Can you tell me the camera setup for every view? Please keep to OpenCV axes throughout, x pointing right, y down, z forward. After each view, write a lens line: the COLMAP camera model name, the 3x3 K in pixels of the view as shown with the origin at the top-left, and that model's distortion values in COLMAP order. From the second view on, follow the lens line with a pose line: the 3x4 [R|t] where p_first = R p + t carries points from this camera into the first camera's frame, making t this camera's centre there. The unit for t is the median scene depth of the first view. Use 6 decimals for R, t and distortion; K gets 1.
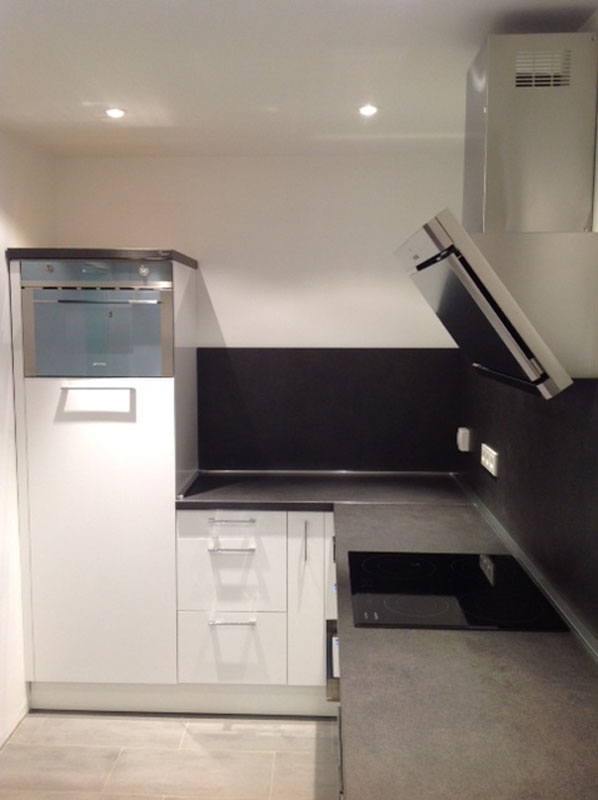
lens RADIAL K [[801.9, 0, 316.9], [0, 801.9, 358.7], [0, 0, 1]] dist [0.038806, 0.000000]
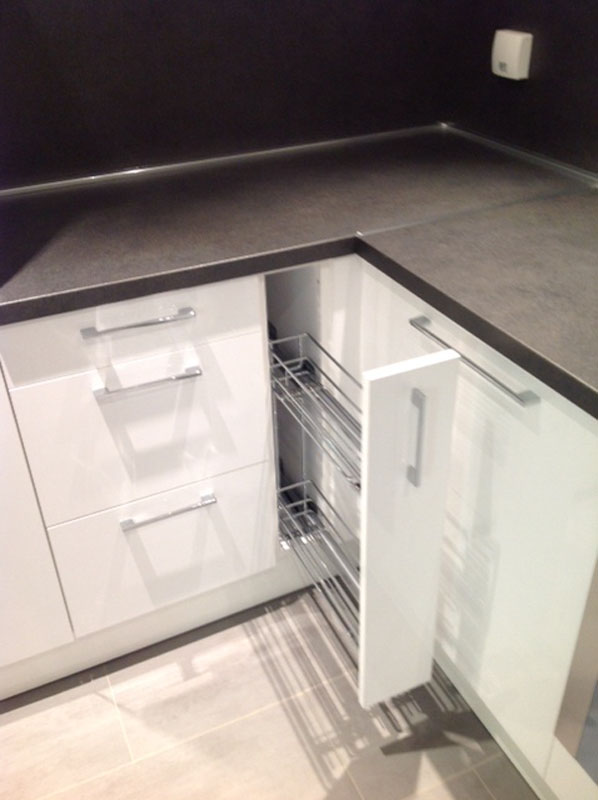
lens RADIAL K [[801.9, 0, 306.6], [0, 801.9, 394.2], [0, 0, 1]] dist [0.038806, 0.000000]
pose [[0.897288, -0.251177, 0.363020, -0.188242], [0.041815, 0.867009, 0.496536, 0.030758], [-0.439460, -0.430356, 0.788460, 0.615224]]
